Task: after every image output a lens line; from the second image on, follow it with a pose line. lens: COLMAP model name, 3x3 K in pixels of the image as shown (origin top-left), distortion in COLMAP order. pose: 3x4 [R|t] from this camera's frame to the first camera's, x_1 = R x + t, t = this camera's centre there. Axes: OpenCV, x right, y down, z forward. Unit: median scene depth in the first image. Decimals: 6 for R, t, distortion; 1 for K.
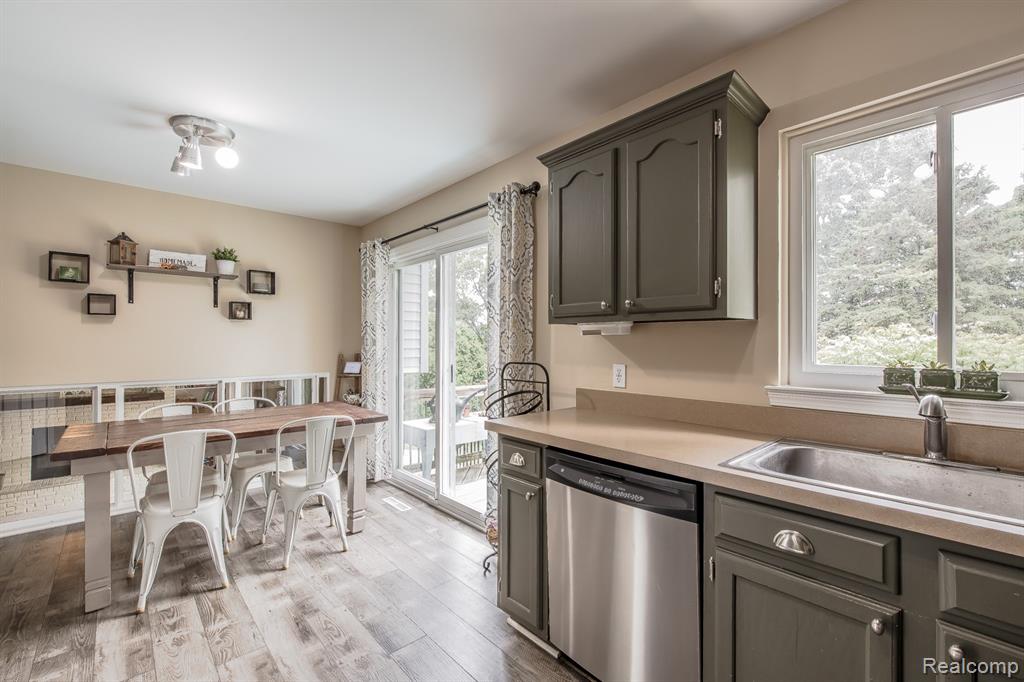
lens RADIAL K [[440.9, 0, 484.7], [0, 440.9, 339.4], [0, 0, 1]] dist [0.001031, 0.000042]
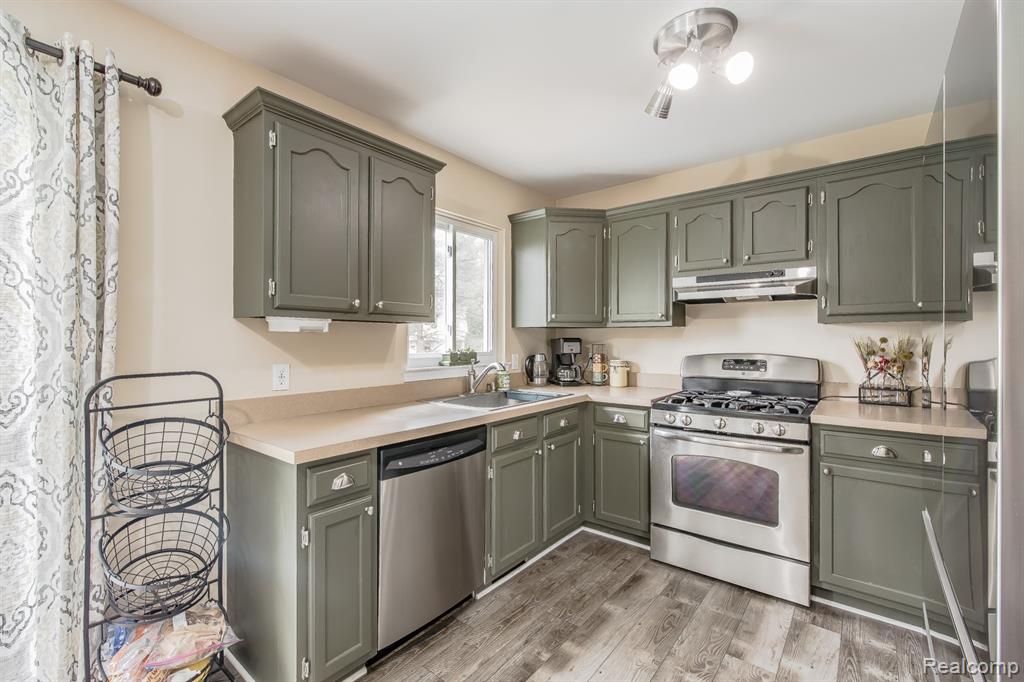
lens RADIAL K [[455.0, 0, 512.8], [0, 455.0, 339.0], [0, 0, 1]] dist [0.000505, 0.000148]
pose [[-0.202424, -0.000119, 0.979298, -0.437374], [-0.004831, 0.999988, -0.000877, 0.002385], [-0.979286, -0.004908, -0.202422, 0.456264]]
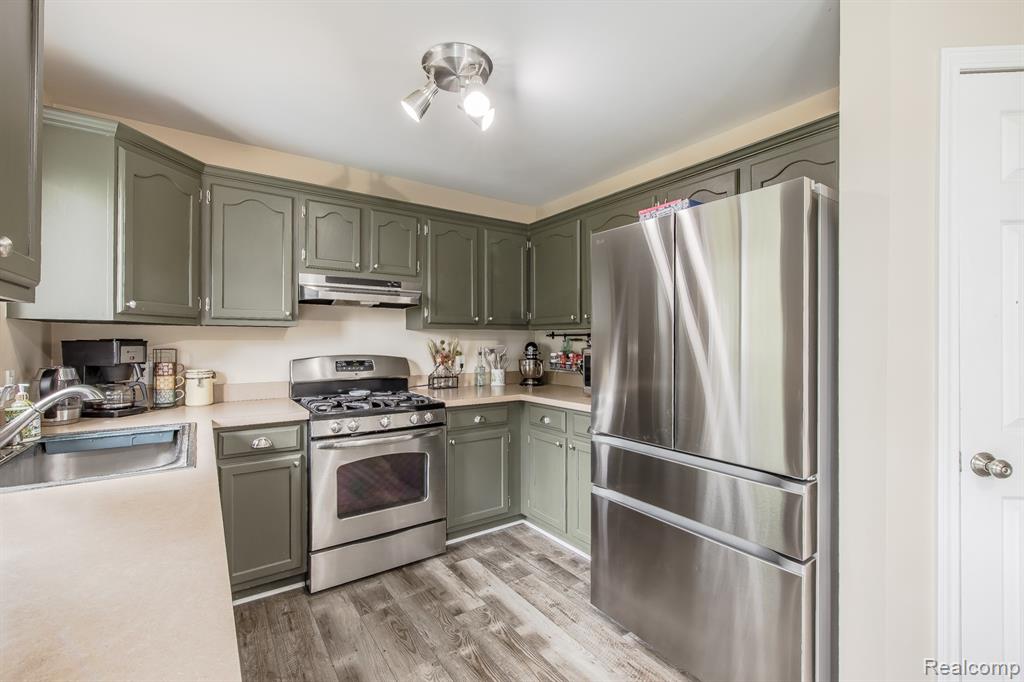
lens RADIAL K [[442.0, 0, 504.4], [0, 442.0, 340.8], [0, 0, 1]] dist [0.001001, 0.000074]
pose [[-0.996334, -0.001631, 0.085530, -0.083761], [-0.002111, 0.999983, -0.005524, 0.002729], [-0.085519, -0.005685, -0.996320, 0.687976]]
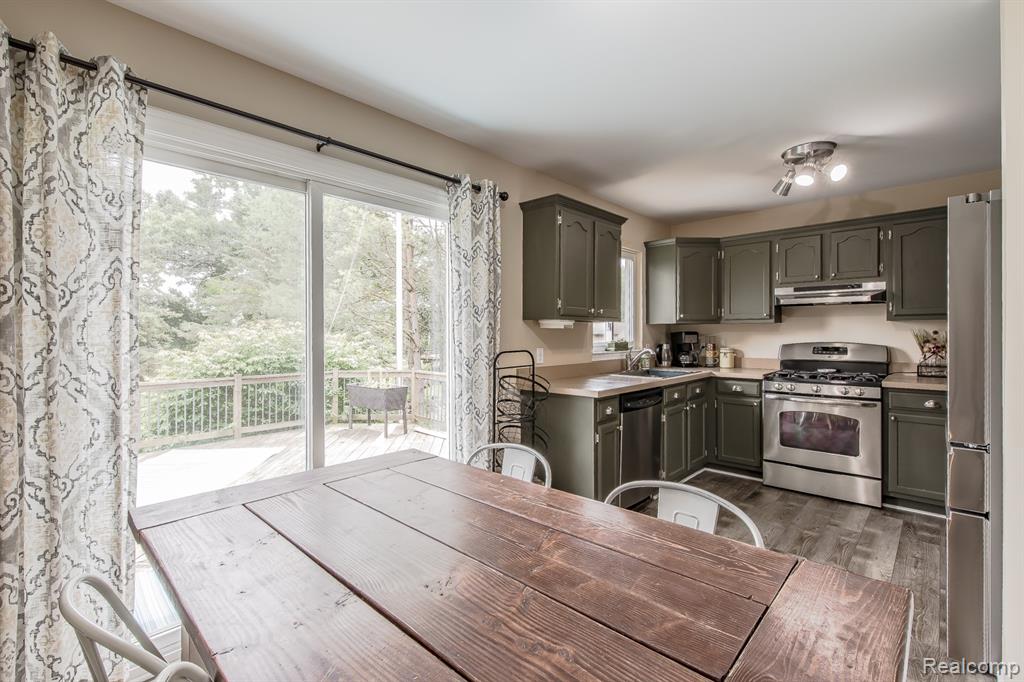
lens RADIAL K [[474.5, 0, 498.9], [0, 474.5, 334.2], [0, 0, 1]] dist [-0.000232, -0.000251]
pose [[-0.115002, -0.000587, 0.993365, -0.793037], [-0.002390, 0.999997, 0.000314, 0.006694], [-0.993362, -0.002338, -0.115003, 0.830340]]
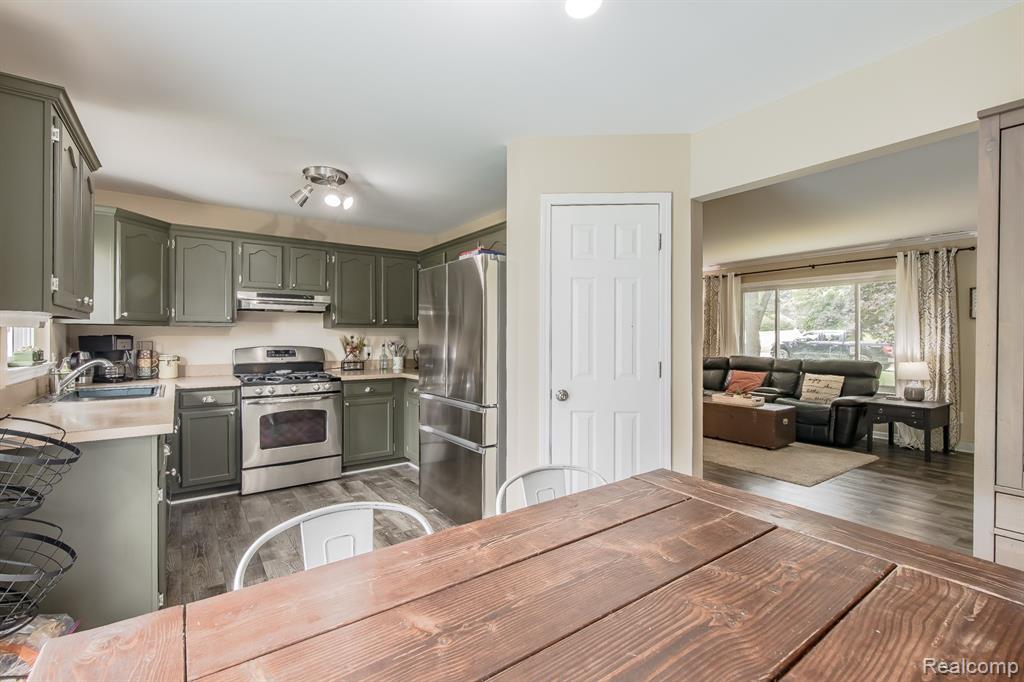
lens RADIAL K [[447.8, 0, 525.6], [0, 447.8, 339.0], [0, 0, 1]] dist [0.000496, -0.000093]
pose [[-0.999684, -0.003215, 0.024911, -0.419498], [-0.003179, 0.999994, 0.001500, 0.002749], [-0.024916, 0.001421, -0.999689, 1.076406]]
